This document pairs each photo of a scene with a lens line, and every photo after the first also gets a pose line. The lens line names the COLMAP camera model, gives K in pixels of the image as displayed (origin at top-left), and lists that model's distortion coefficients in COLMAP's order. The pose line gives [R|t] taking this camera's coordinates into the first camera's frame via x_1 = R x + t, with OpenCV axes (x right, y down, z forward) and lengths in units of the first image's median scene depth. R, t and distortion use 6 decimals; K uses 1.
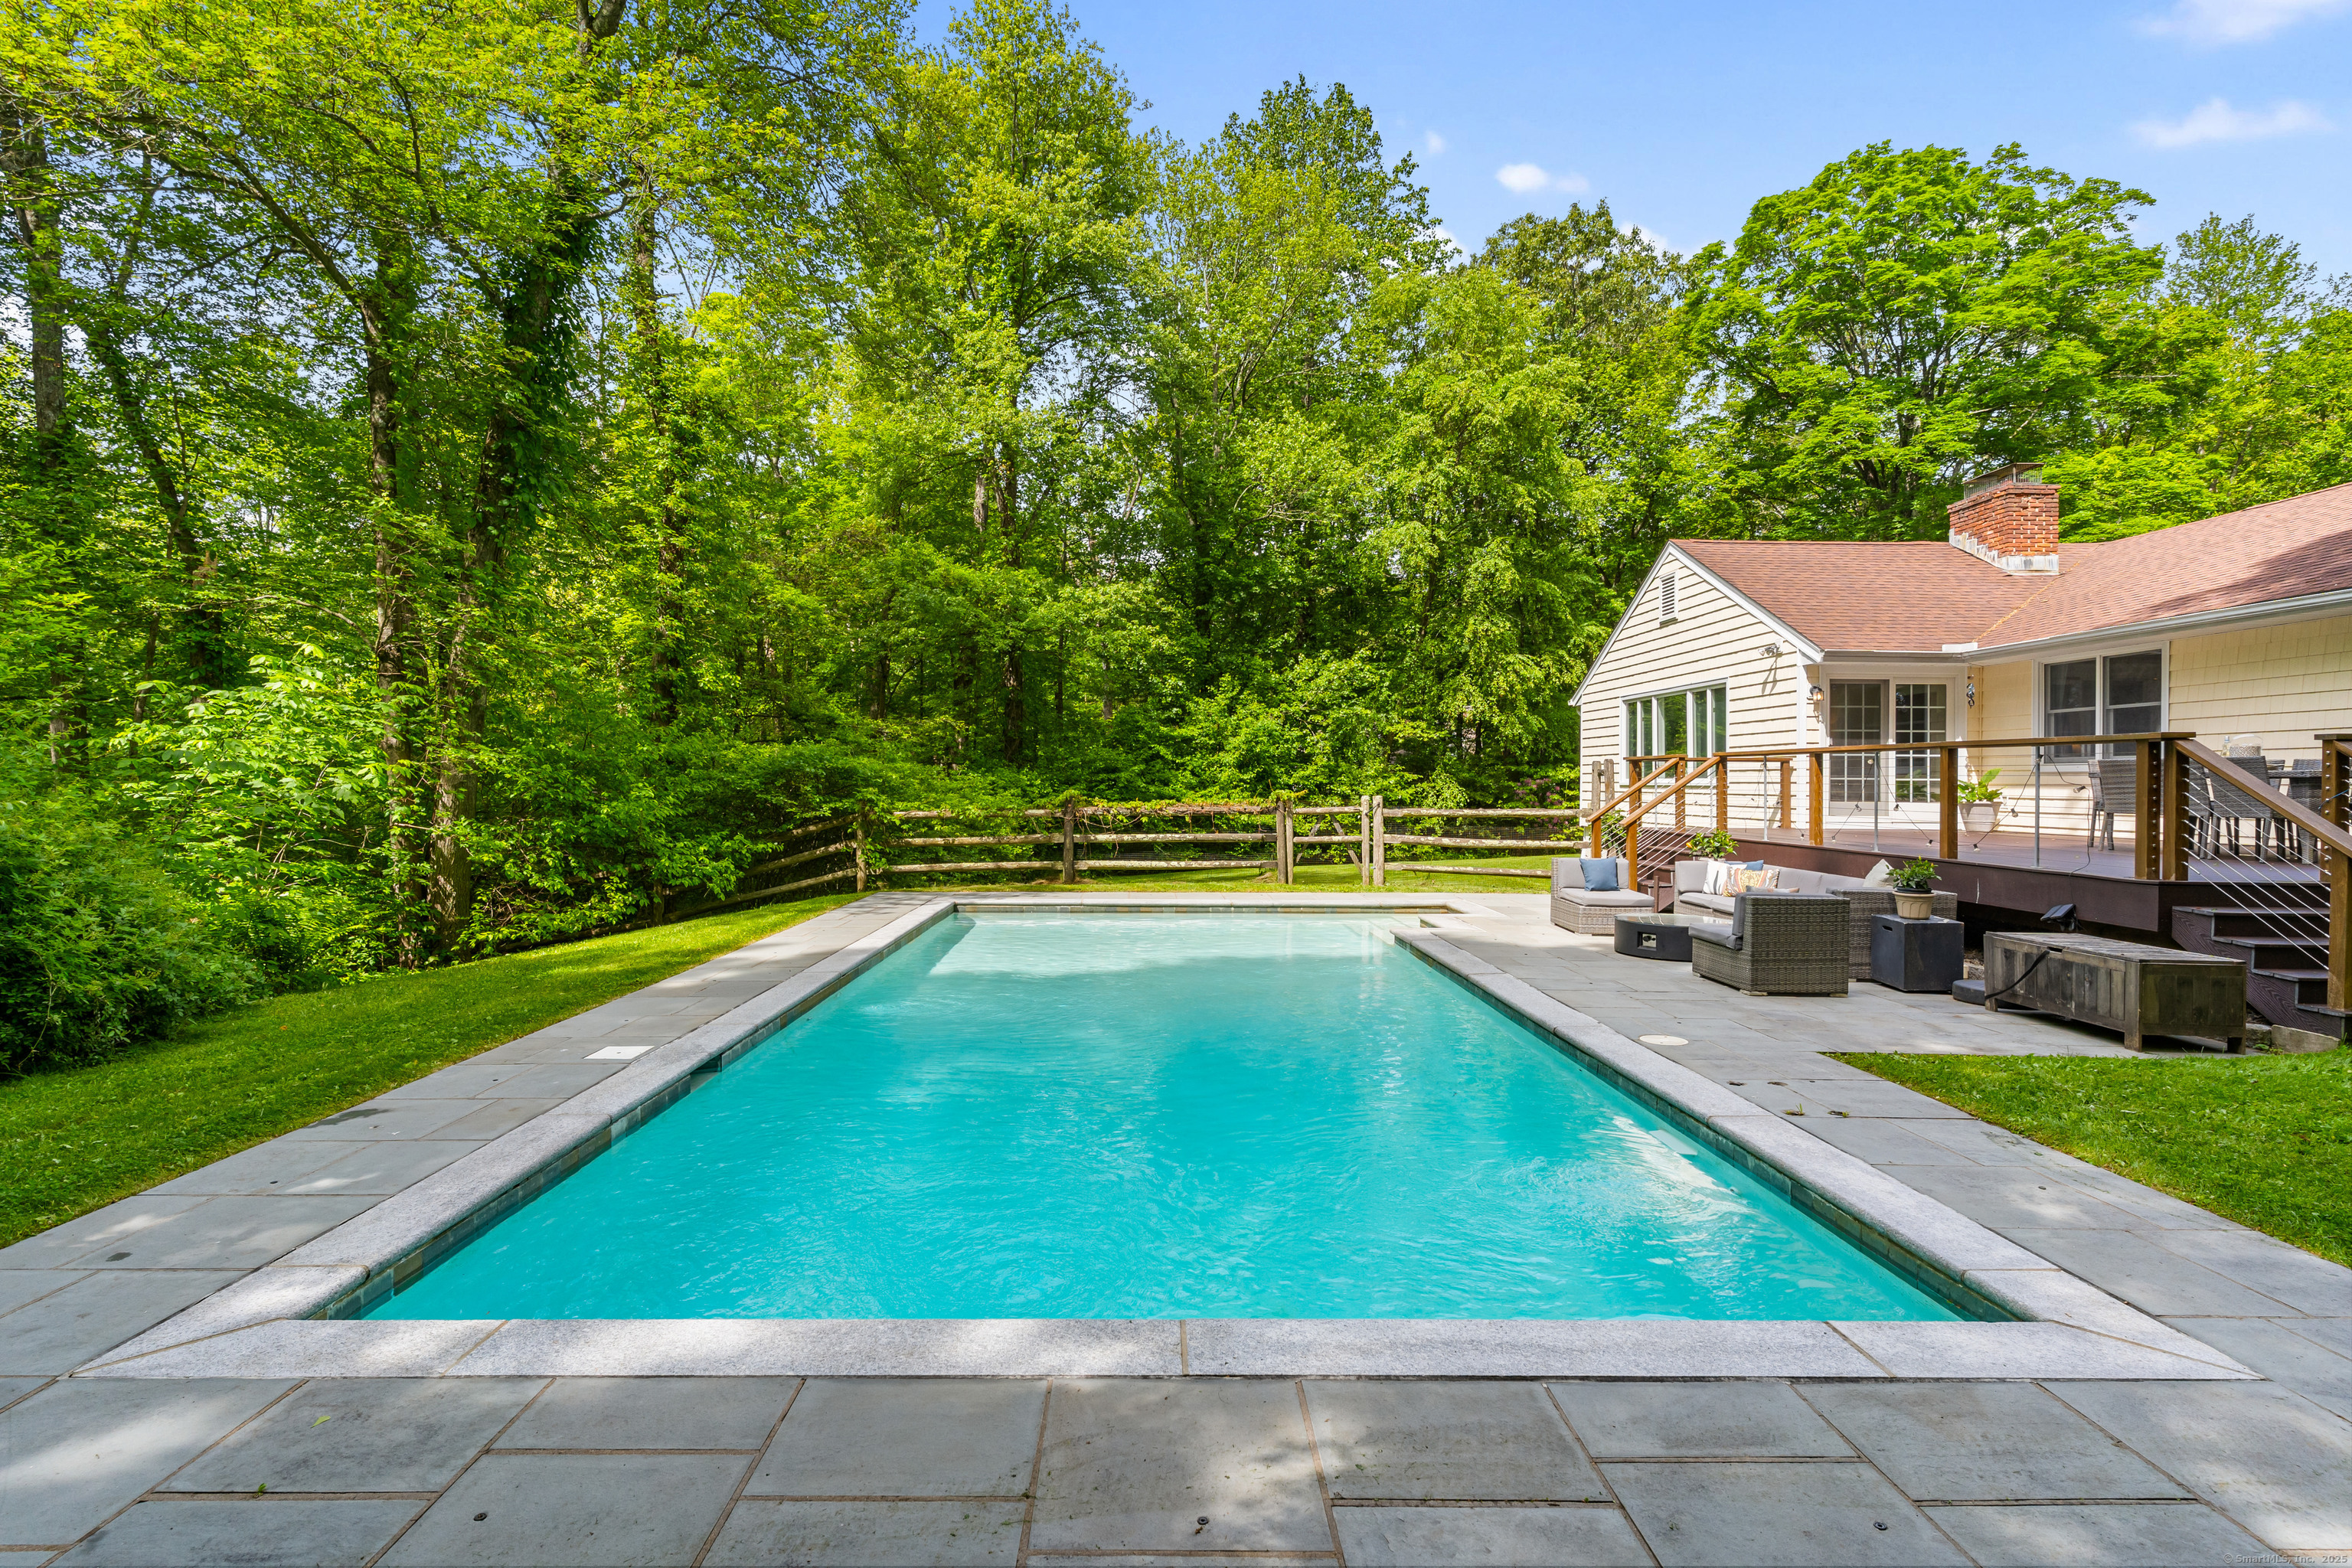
lens RADIAL K [[1125.5, 0, 1161.3], [0, 1125.5, 778.7], [0, 0, 1]] dist [0.004588, -0.000820]
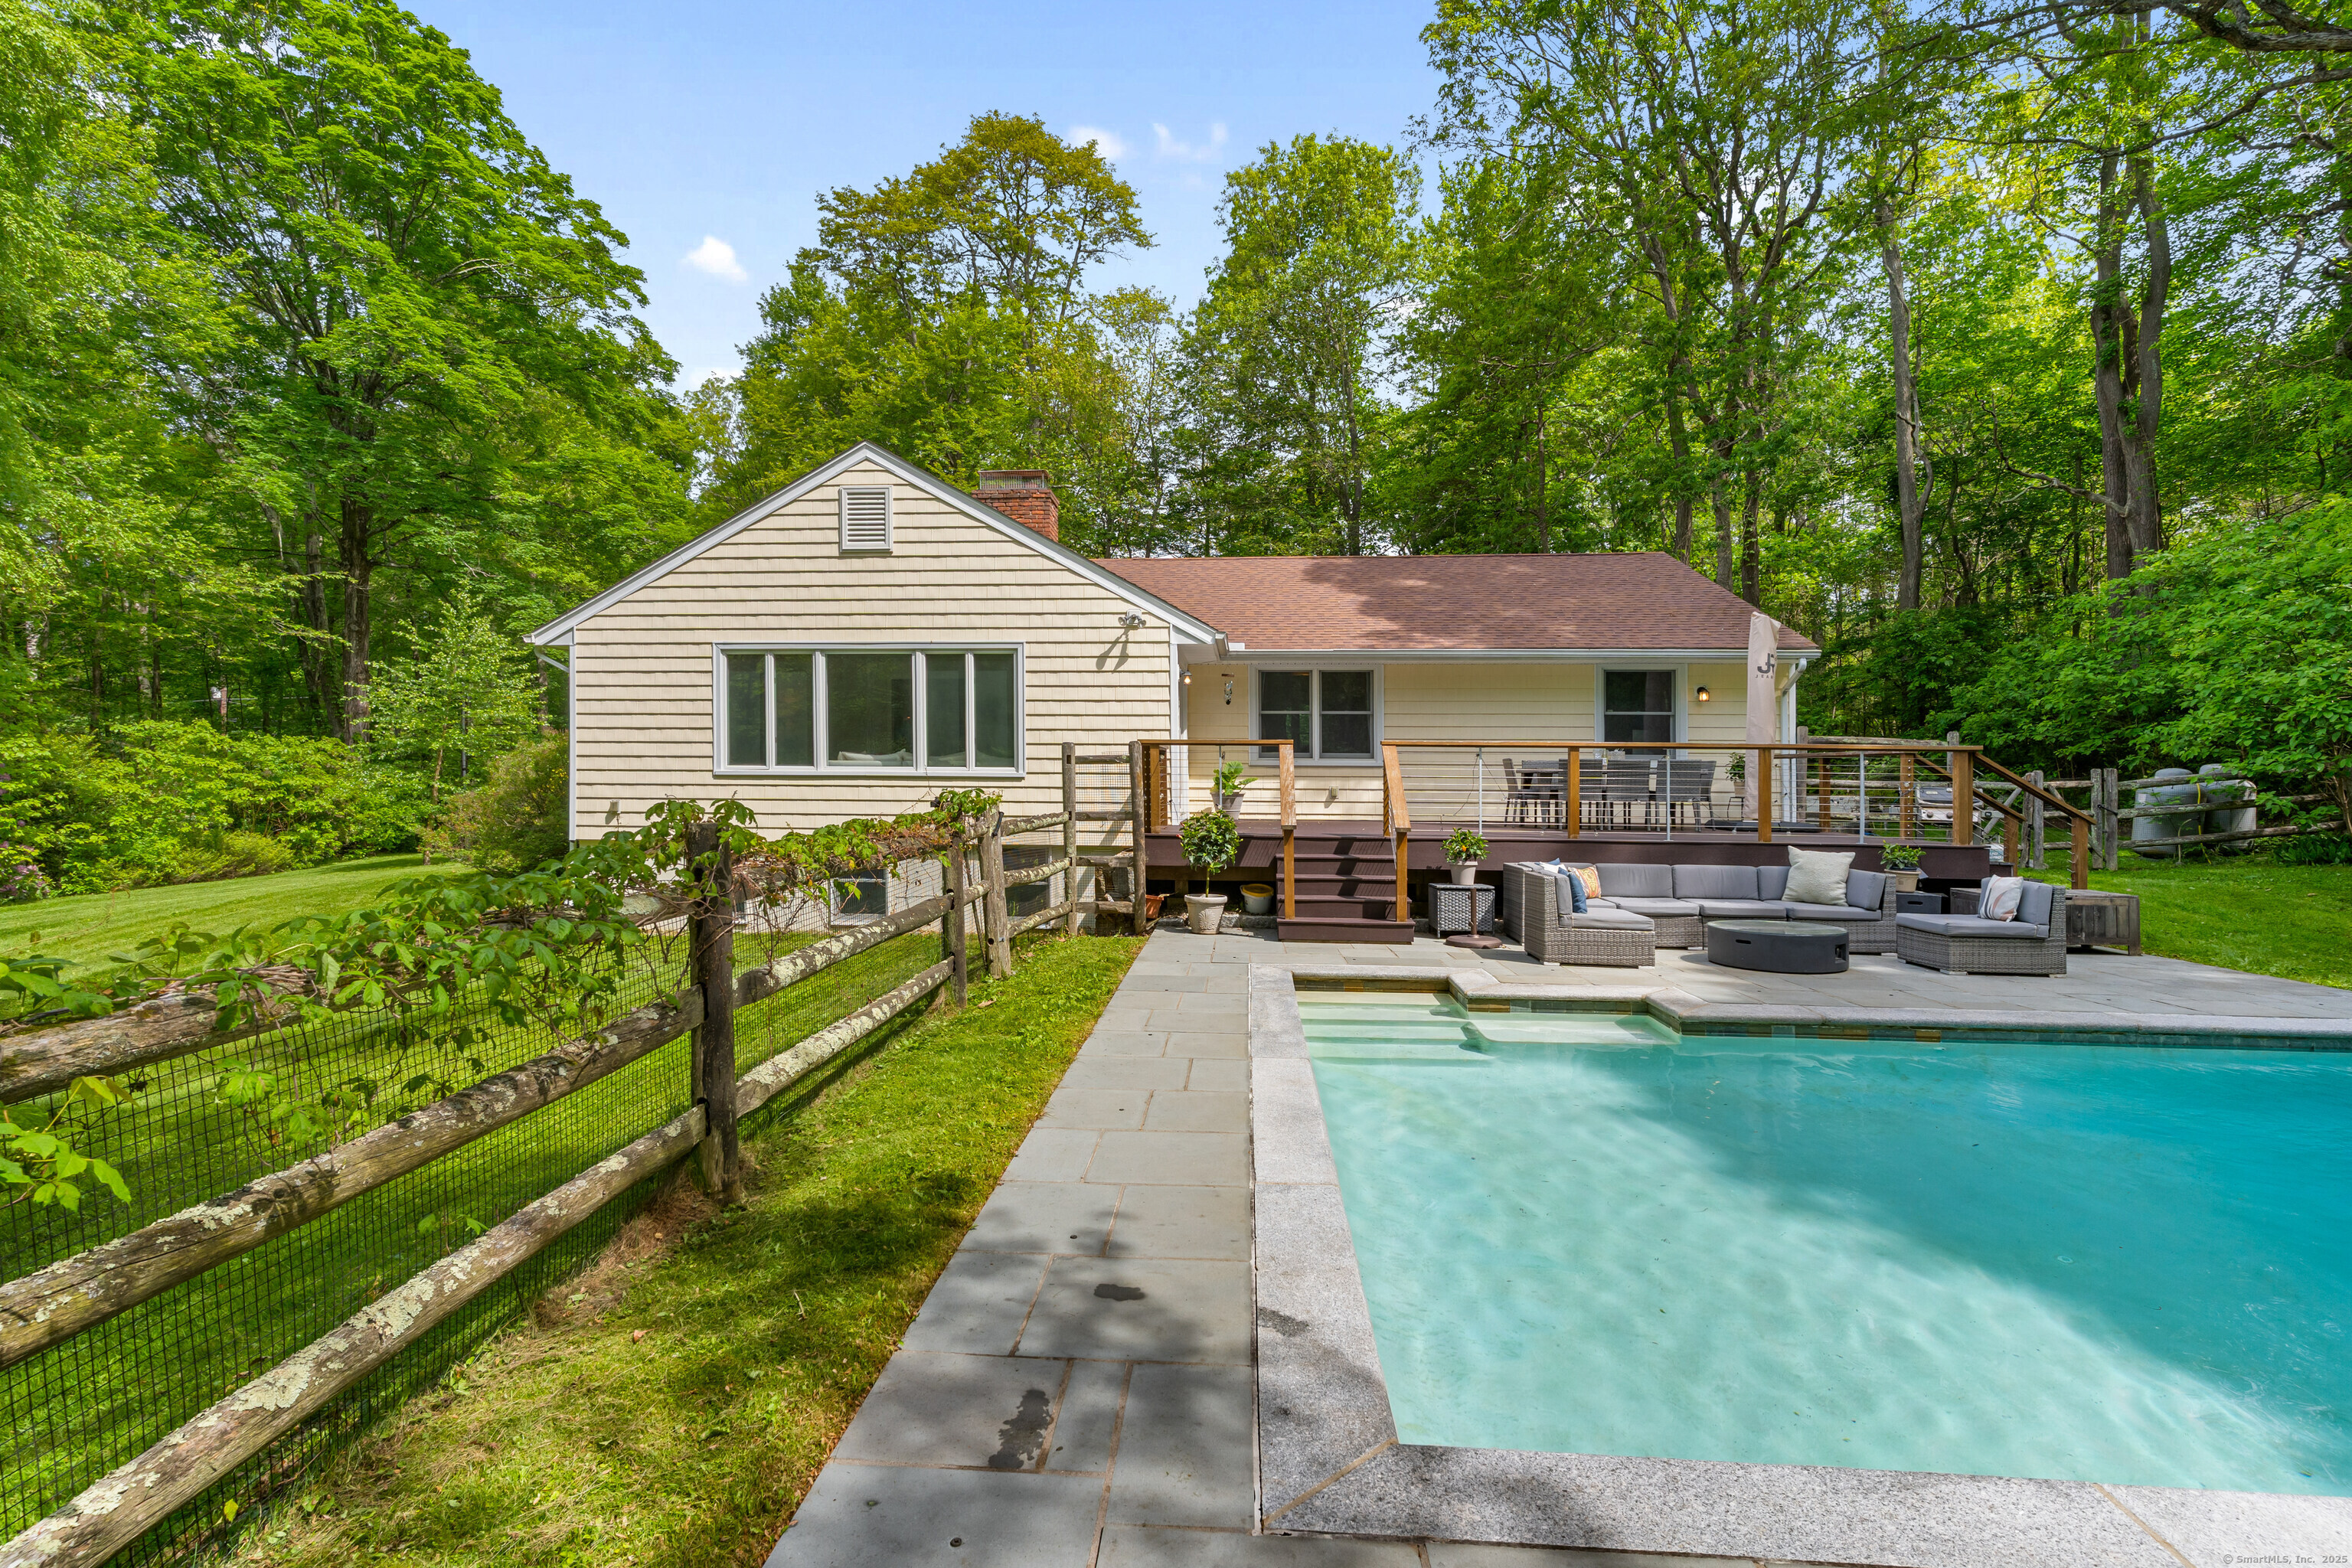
lens RADIAL K [[1125.5, 0, 1166.8], [0, 1125.5, 785.4], [0, 0, 1]] dist [0.004588, -0.000820]
pose [[0.084677, -0.008728, 0.996370, -0.263890], [-0.008309, 0.999921, 0.009465, 0.003311], [-0.996374, -0.009080, 0.084598, 0.748301]]
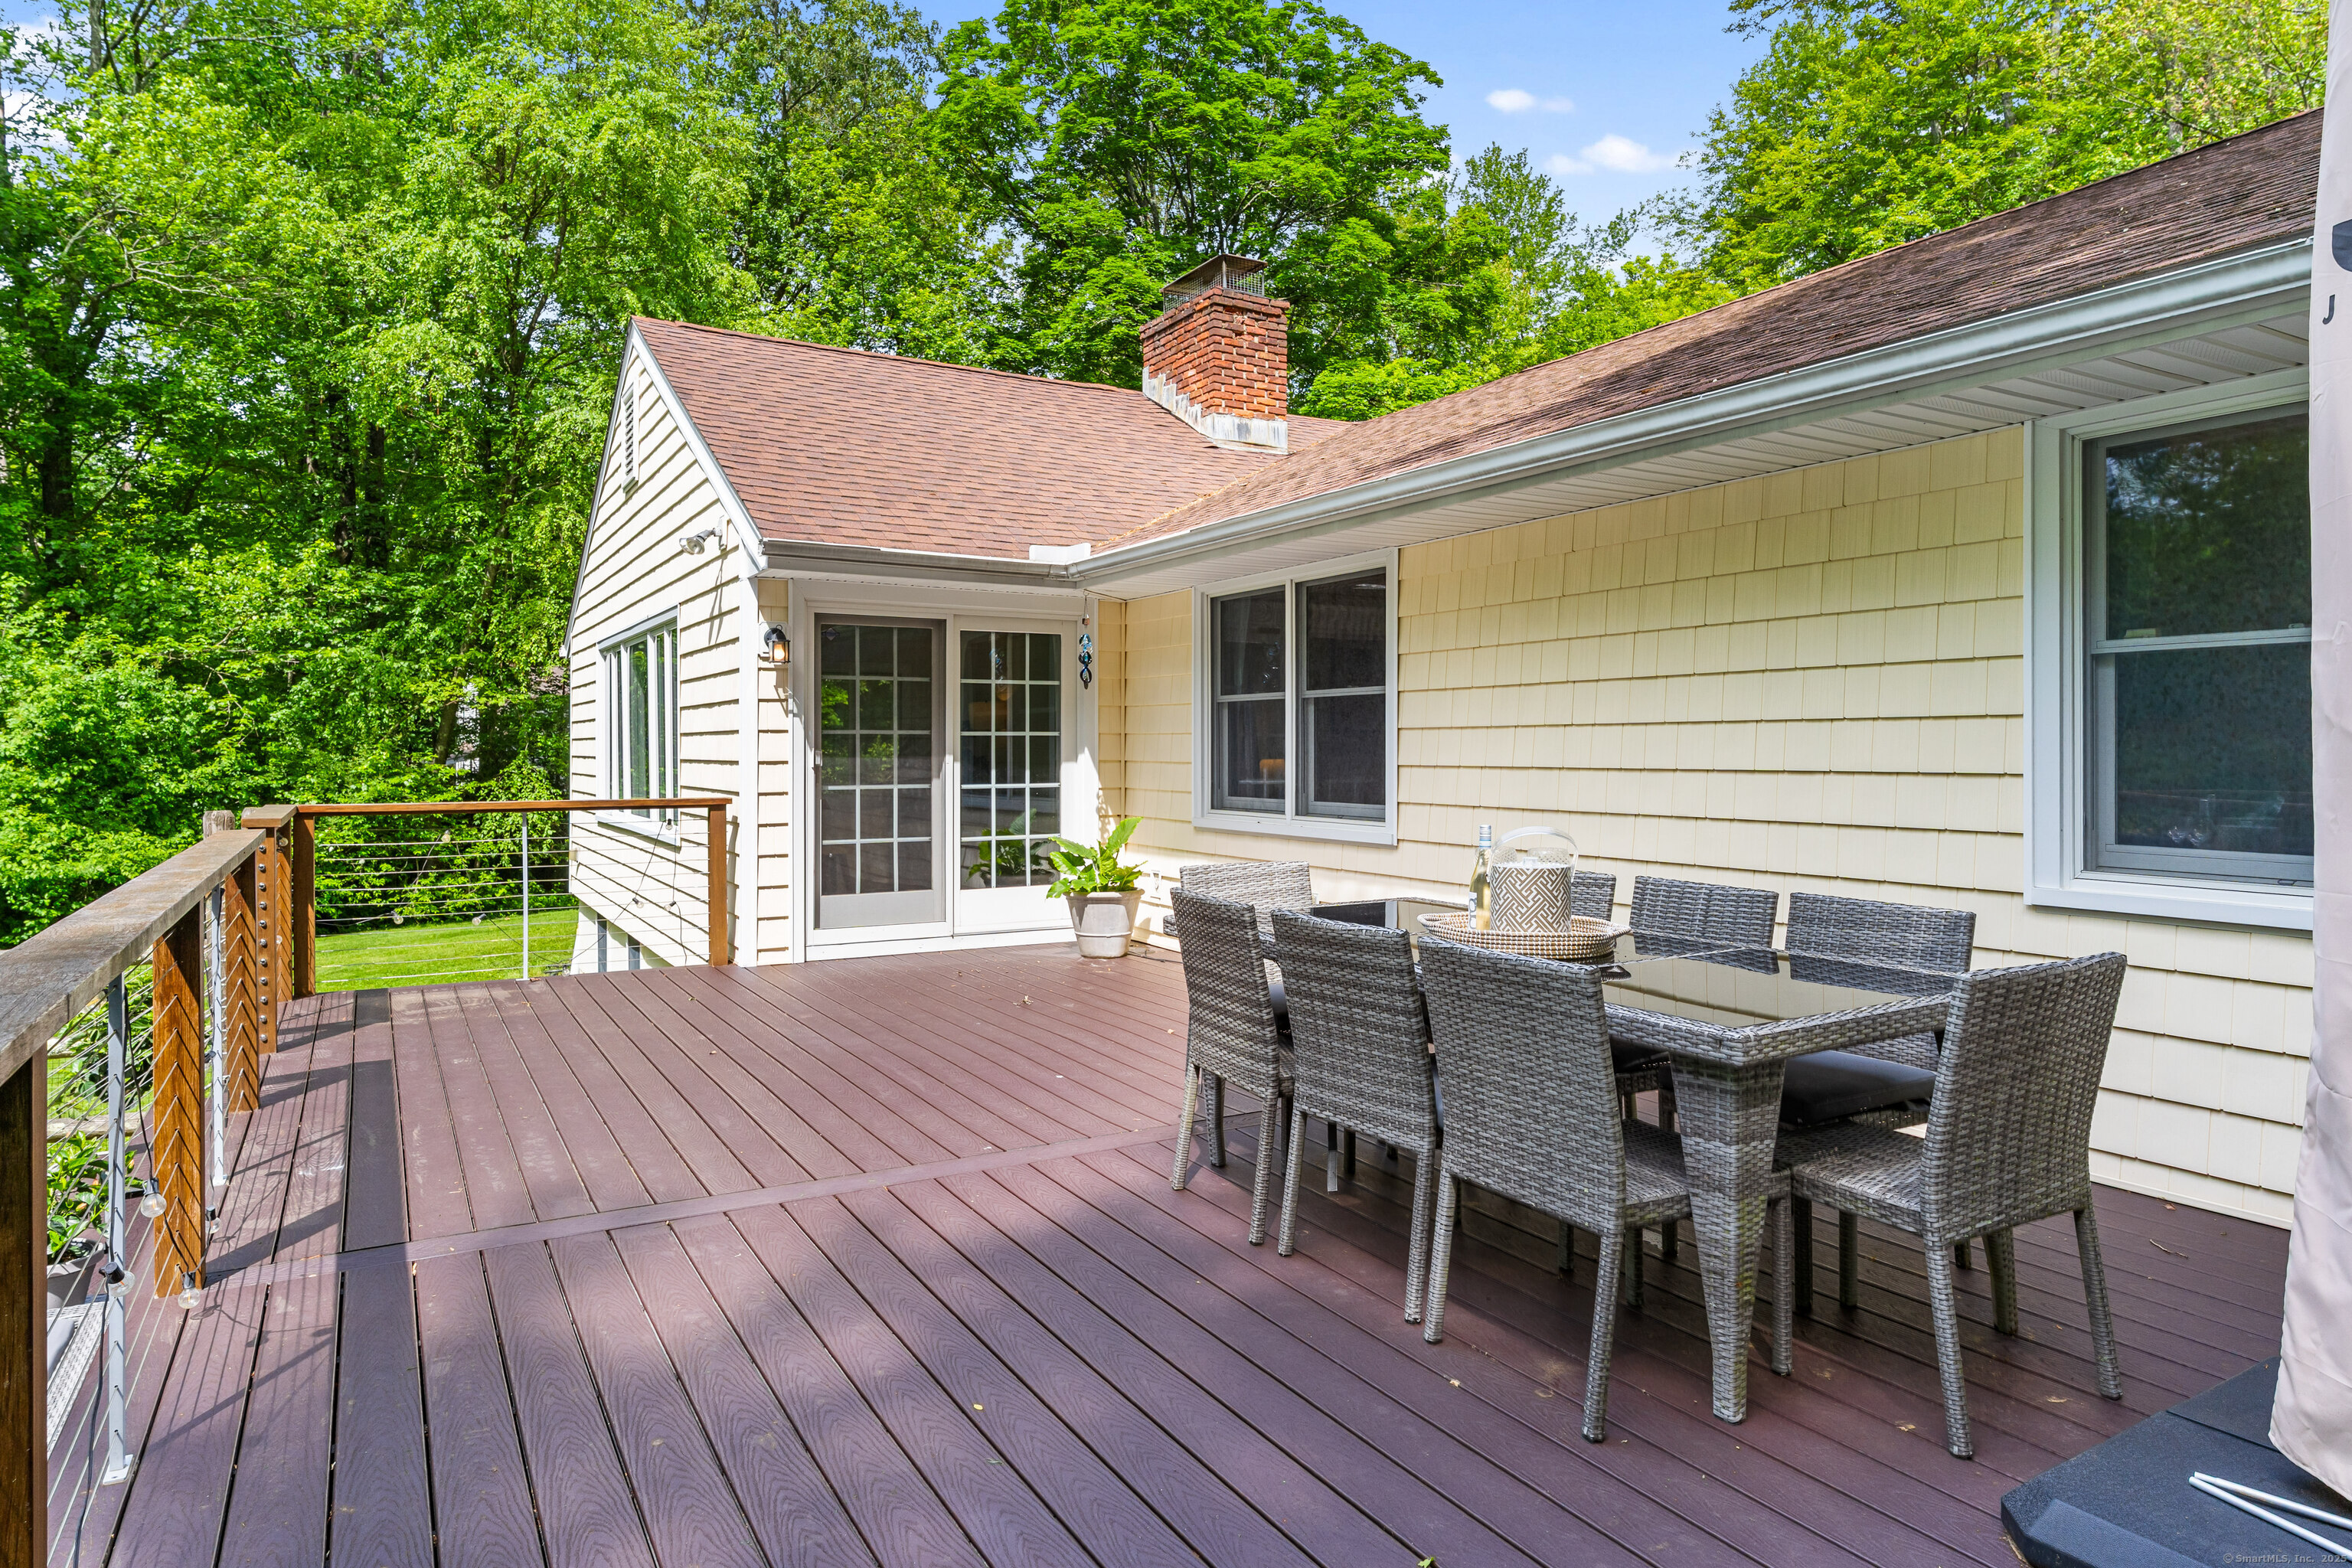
lens RADIAL K [[1383.1, 0, 1163.5], [0, 1383.1, 748.7], [0, 0, 1]] dist [-0.000941, -0.001336]
pose [[0.872034, -0.005031, 0.489419, 0.362379], [0.002863, 0.999982, 0.005178, -0.031103], [-0.489437, -0.003114, 0.872033, 0.379929]]
